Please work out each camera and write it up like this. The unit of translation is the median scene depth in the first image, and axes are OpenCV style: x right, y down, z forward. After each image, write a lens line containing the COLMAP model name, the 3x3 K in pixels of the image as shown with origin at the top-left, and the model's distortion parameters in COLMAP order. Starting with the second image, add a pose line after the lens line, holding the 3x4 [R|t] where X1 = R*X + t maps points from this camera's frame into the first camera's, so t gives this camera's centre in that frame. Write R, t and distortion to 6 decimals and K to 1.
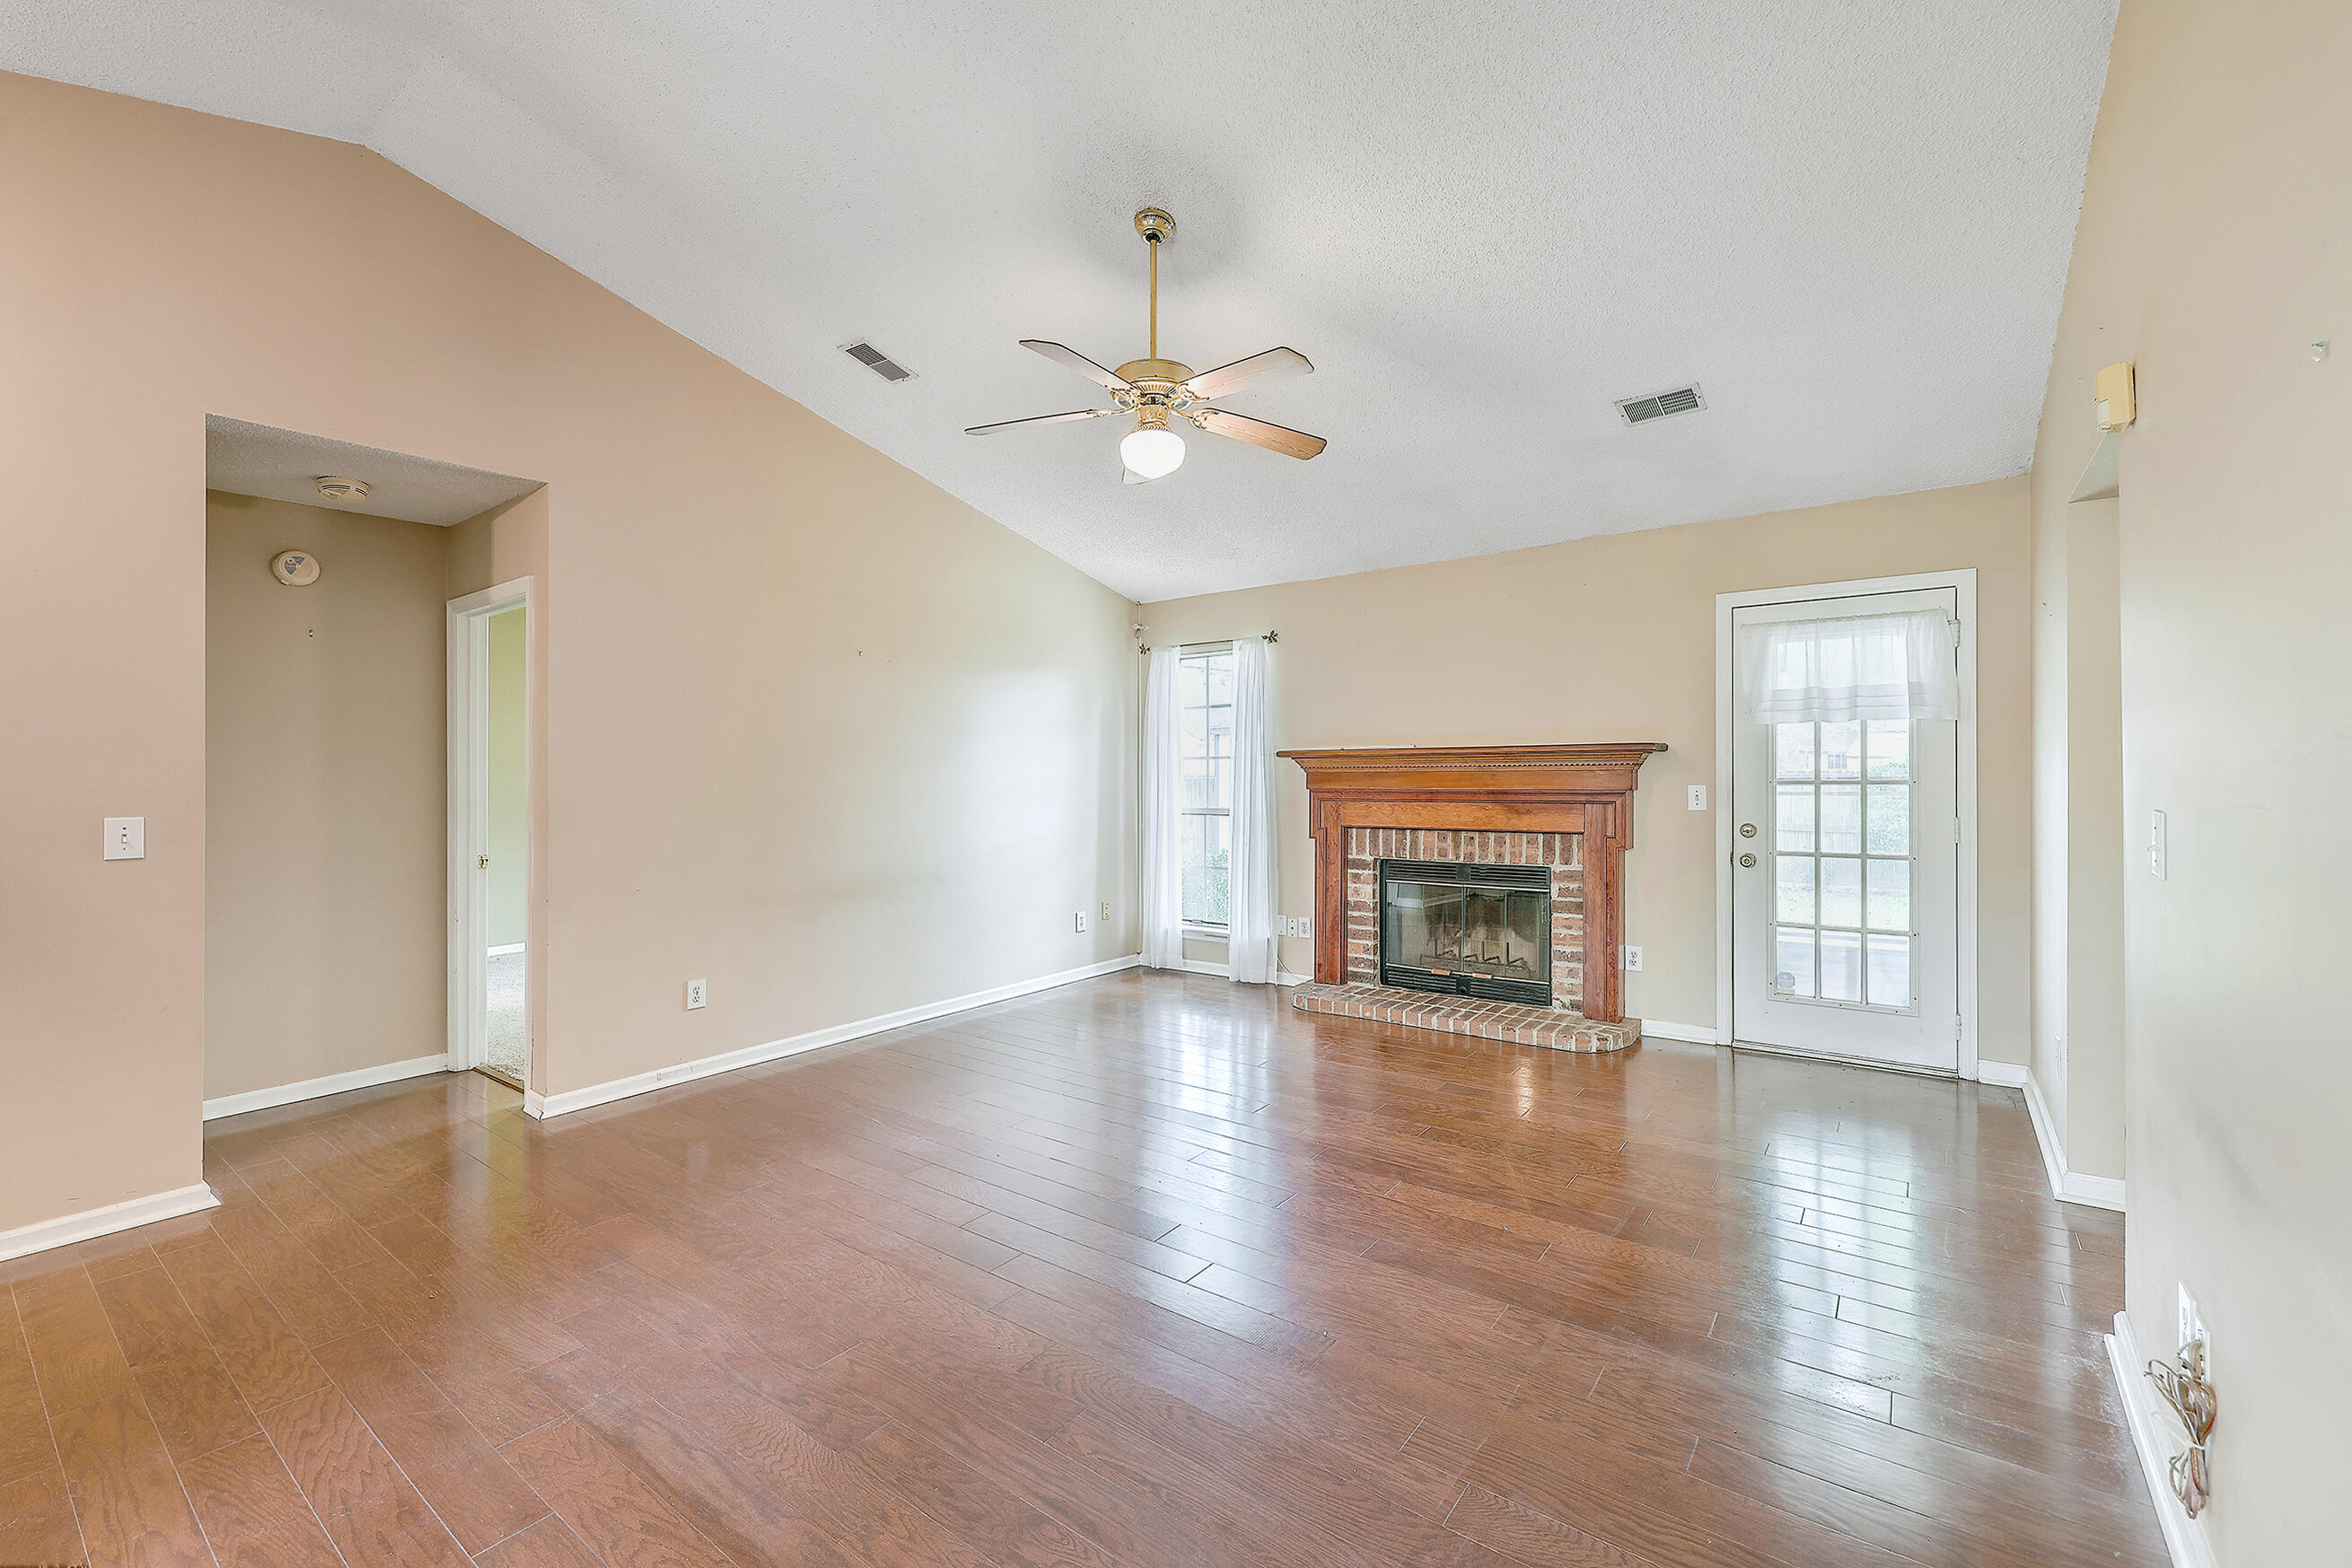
lens RADIAL K [[965.9, 0, 1164.1], [0, 965.9, 750.3], [0, 0, 1]] dist [0.004088, -0.002182]
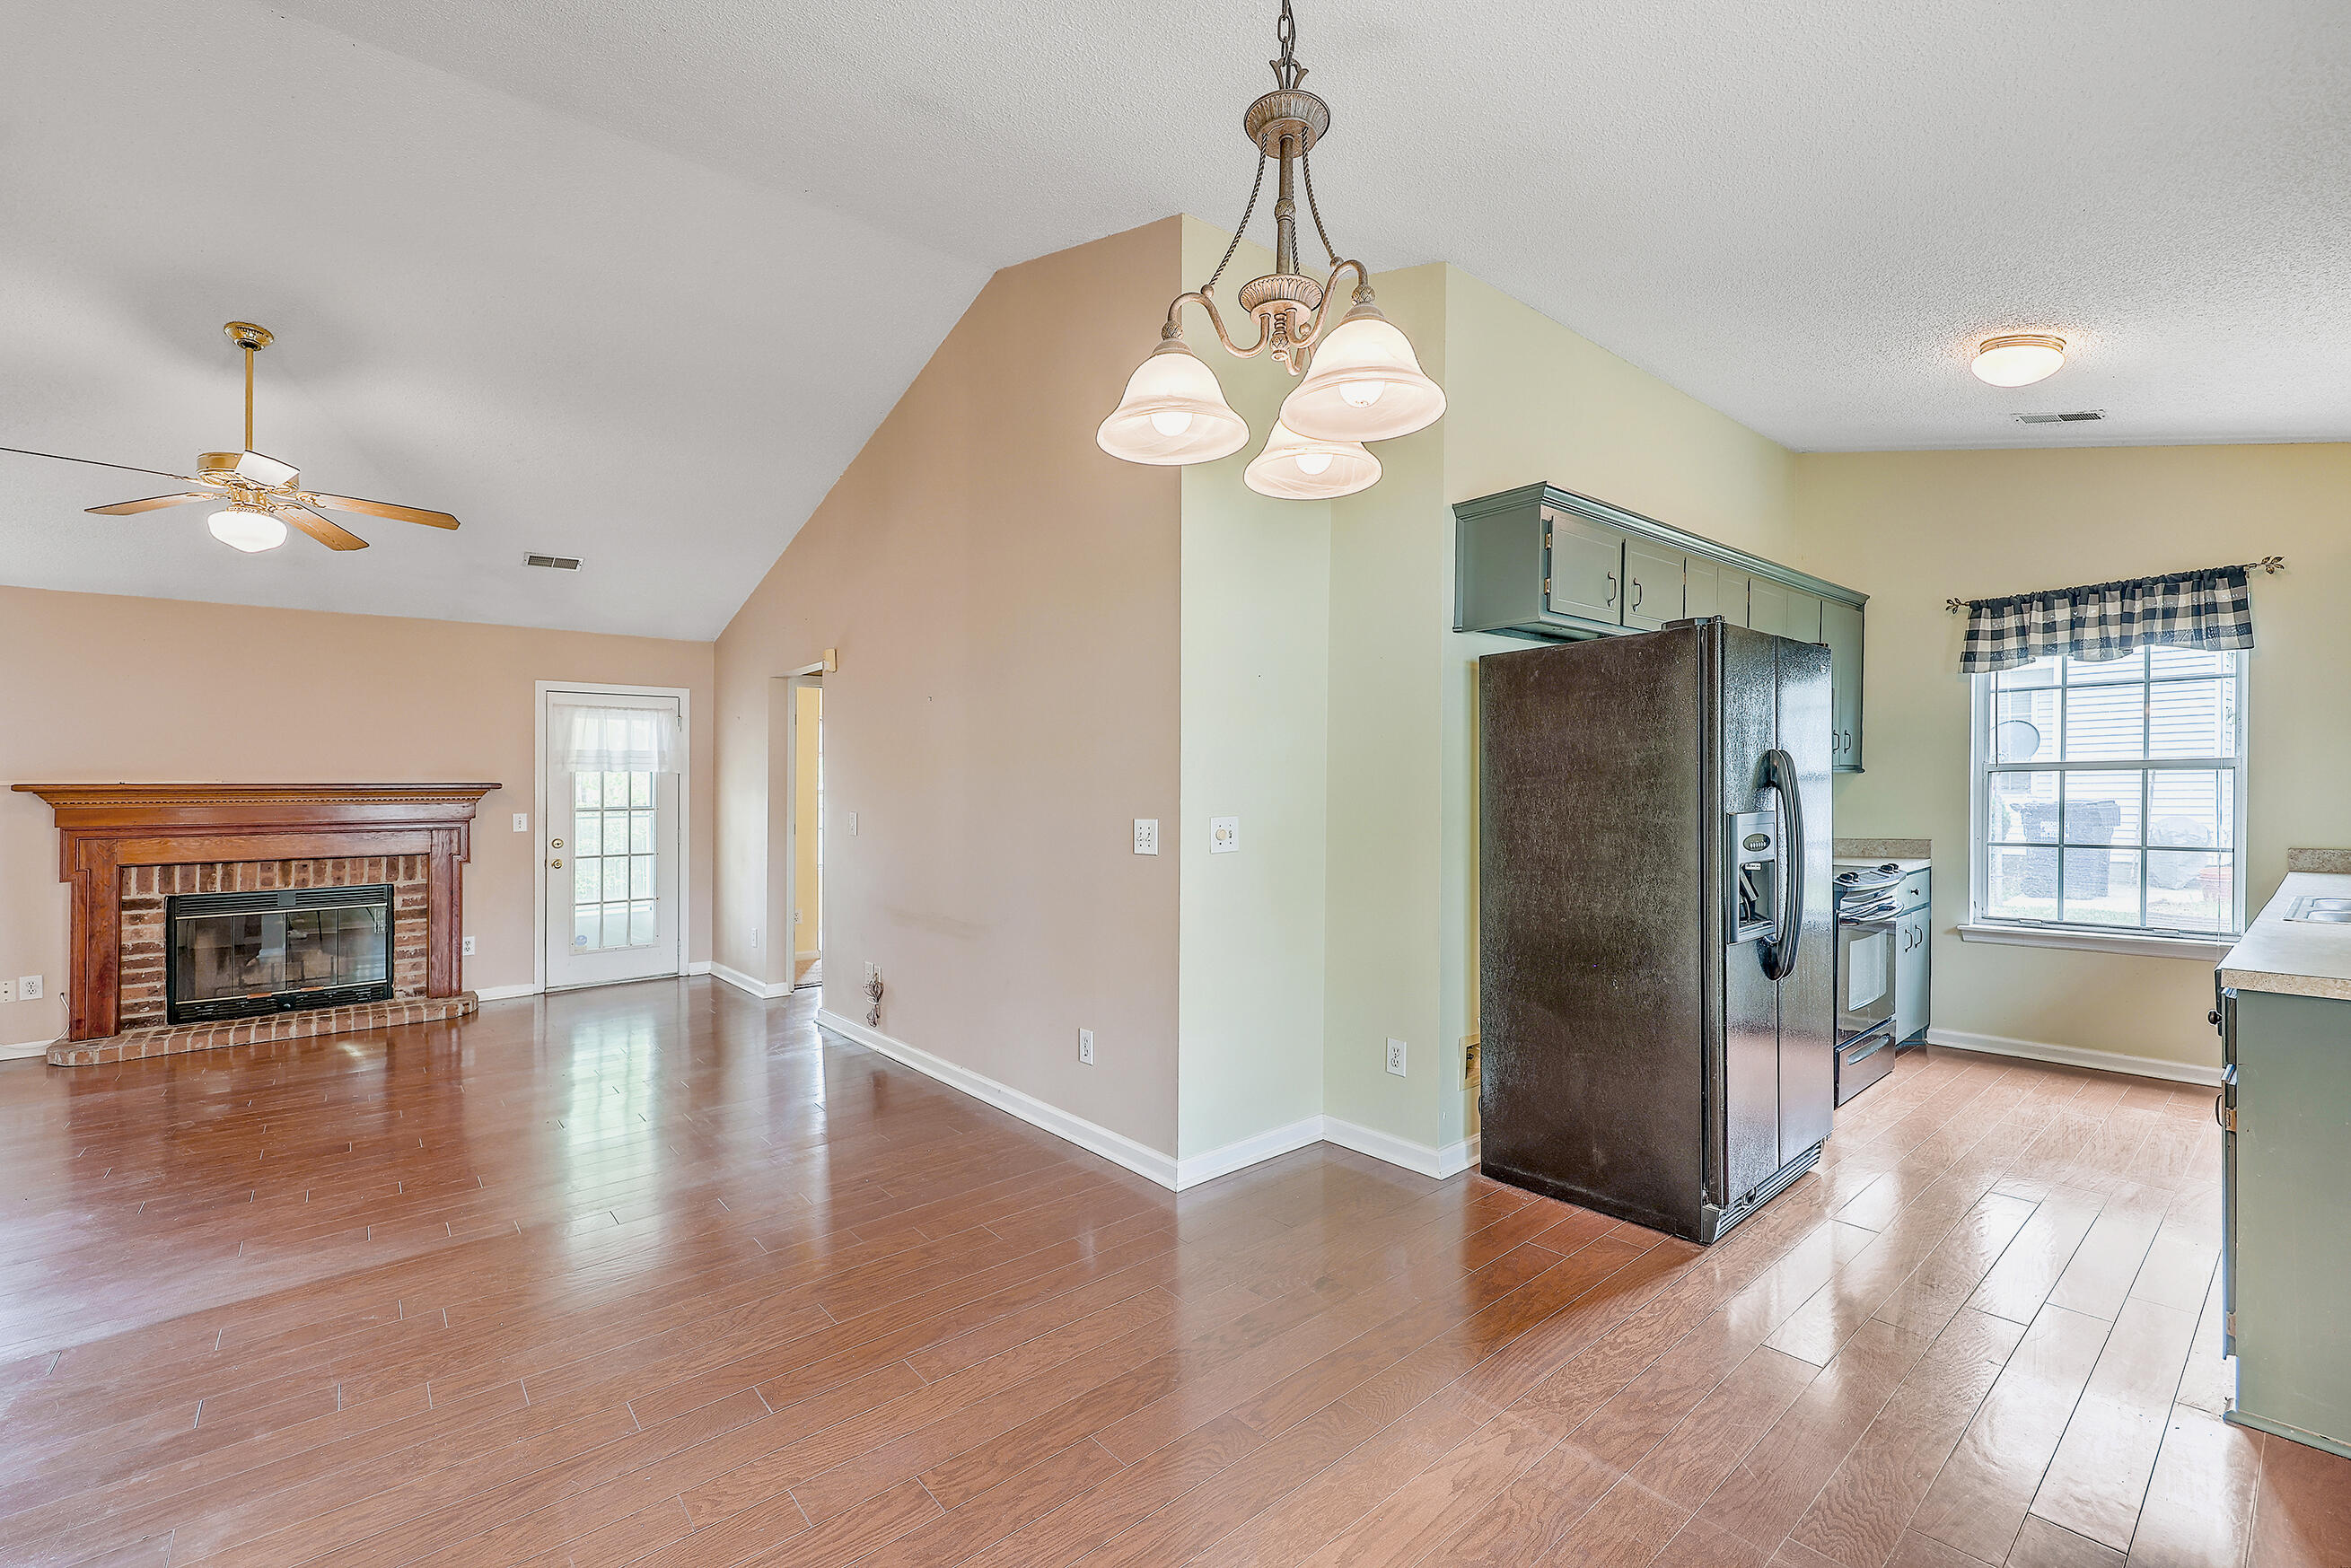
lens RADIAL K [[965.5, 0, 1190.5], [0, 965.5, 791.6], [0, 0, 1]] dist [0.004088, -0.002182]
pose [[0.208609, 0.008200, 0.977965, -0.586731], [-0.015359, 0.999869, -0.005107, -0.003666], [-0.977878, -0.013955, 0.208708, -0.230242]]
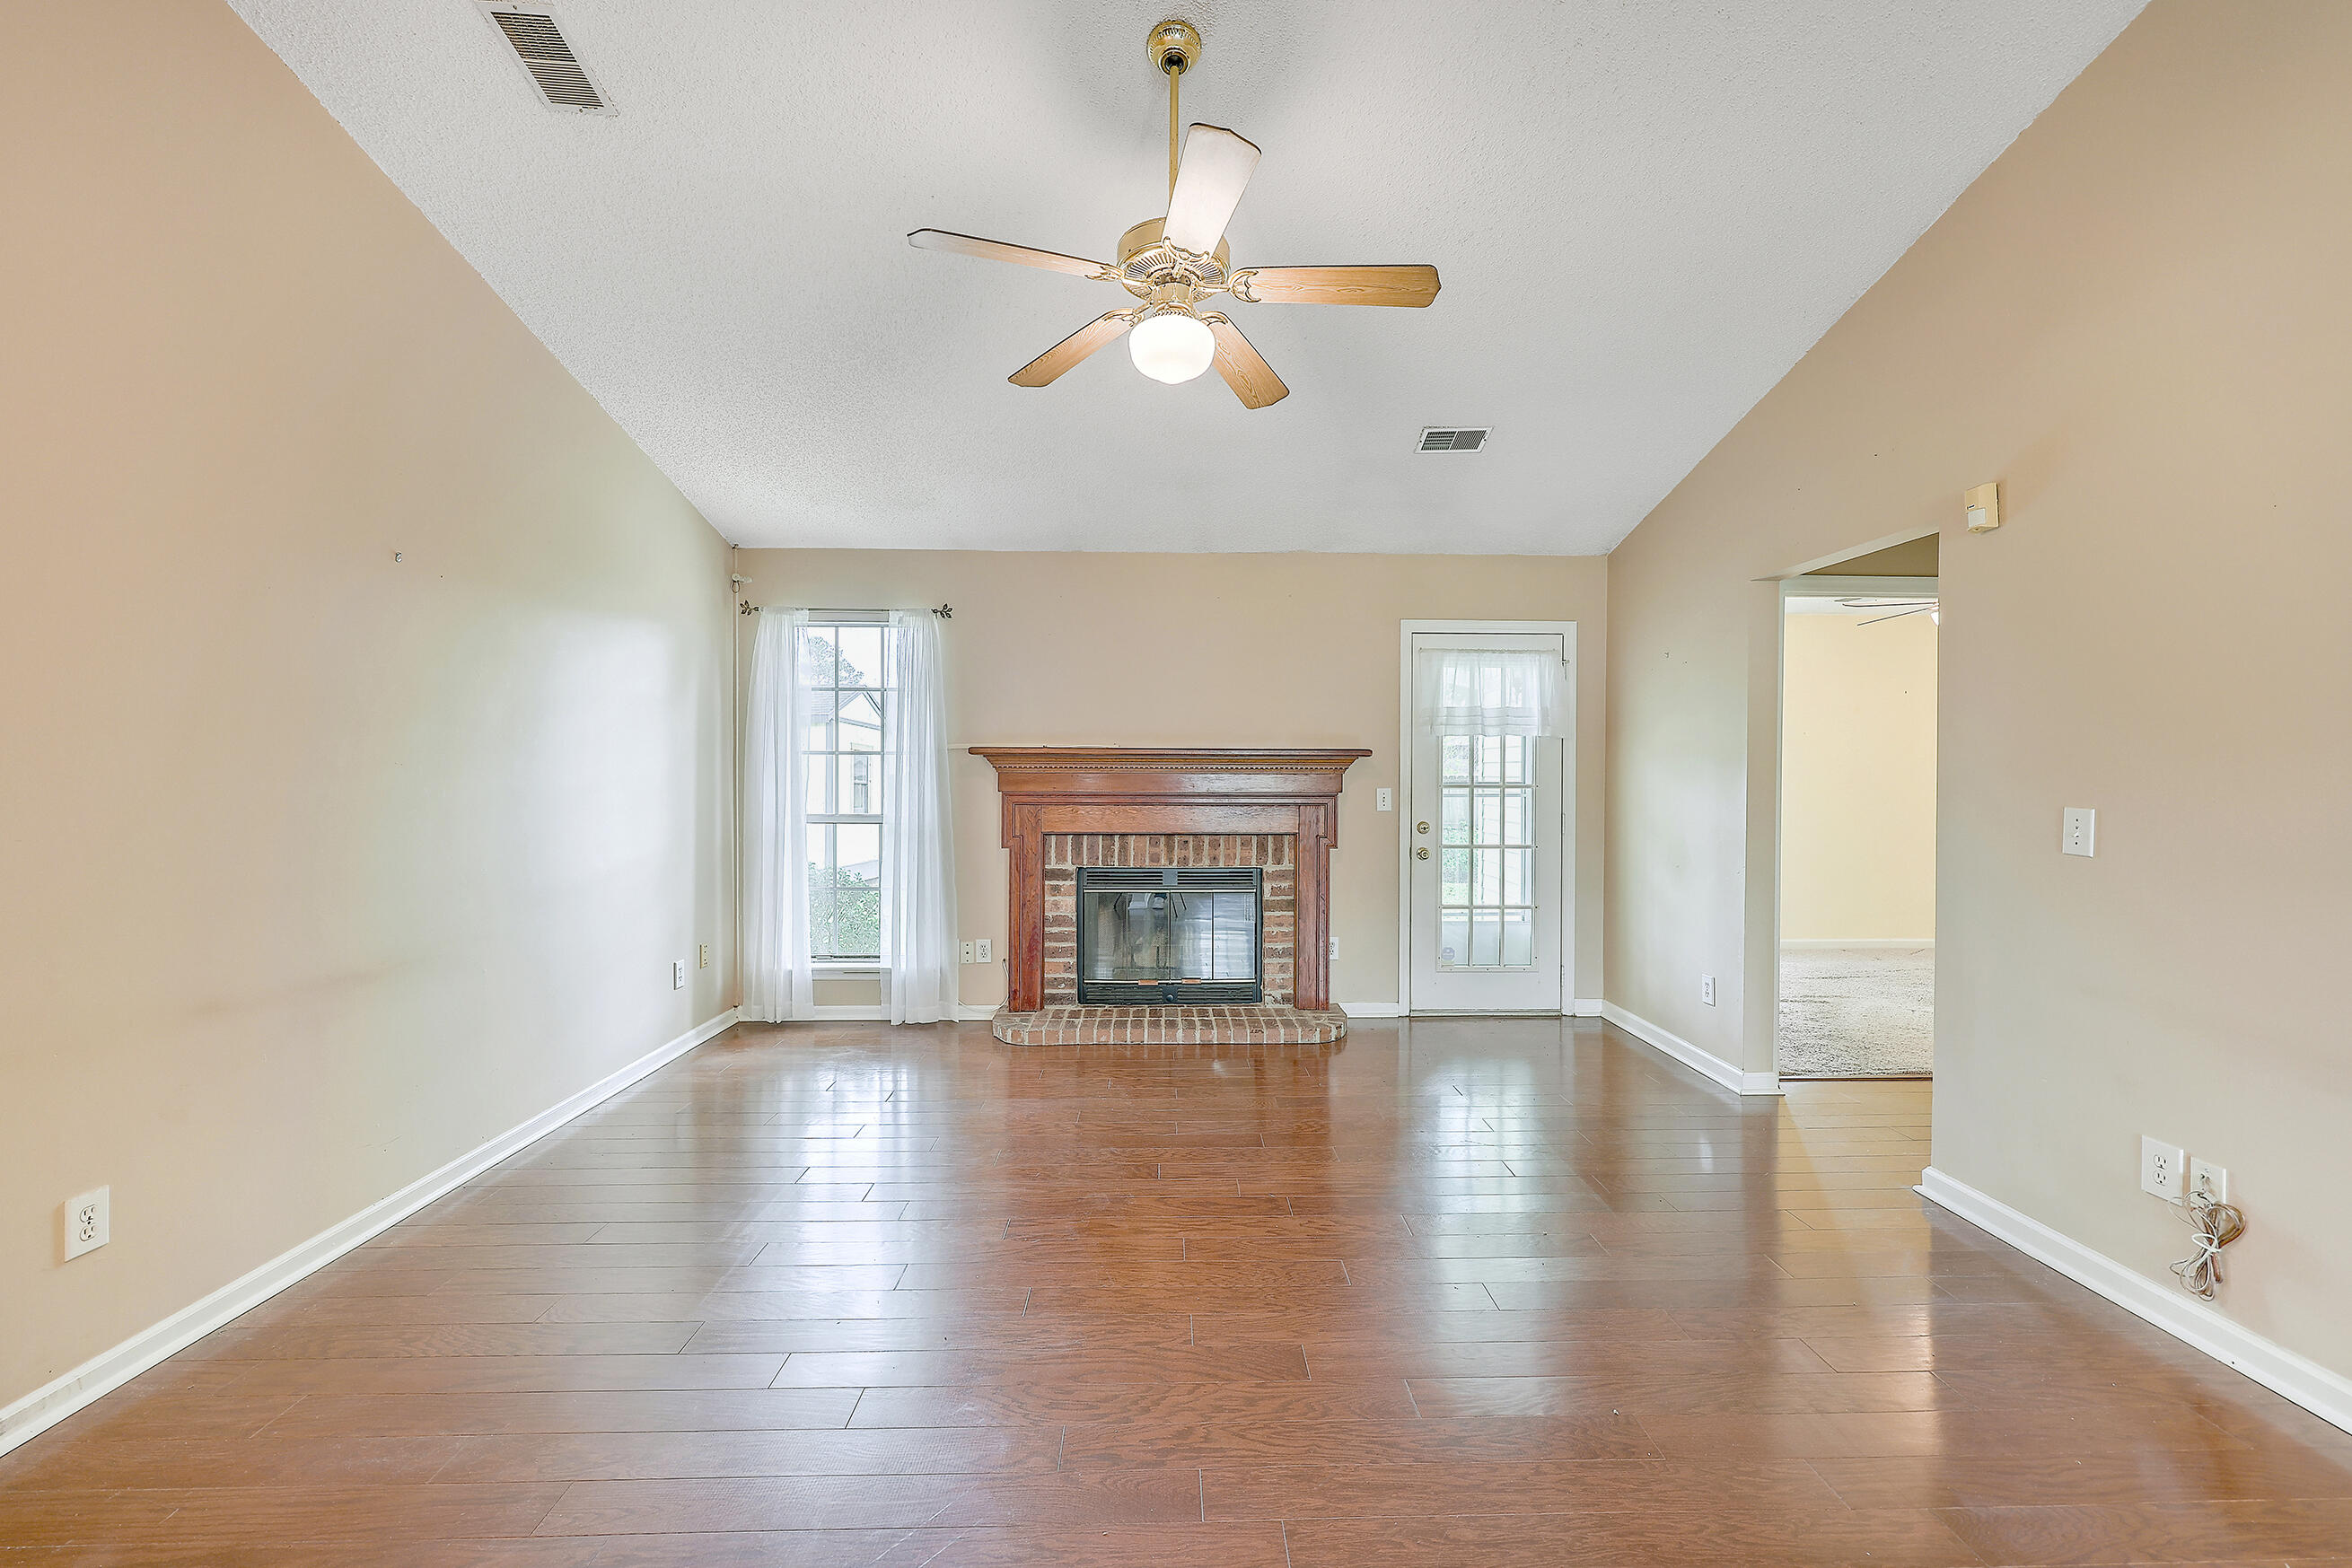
lens RADIAL K [[965.9, 0, 1196.7], [0, 965.9, 778.8], [0, 0, 1]] dist [0.004088, -0.002182]
pose [[0.783384, 0.007517, 0.621492, -0.298388], [-0.025446, 0.999476, 0.019987, 0.007930], [-0.621017, -0.031472, 0.783165, 0.247190]]
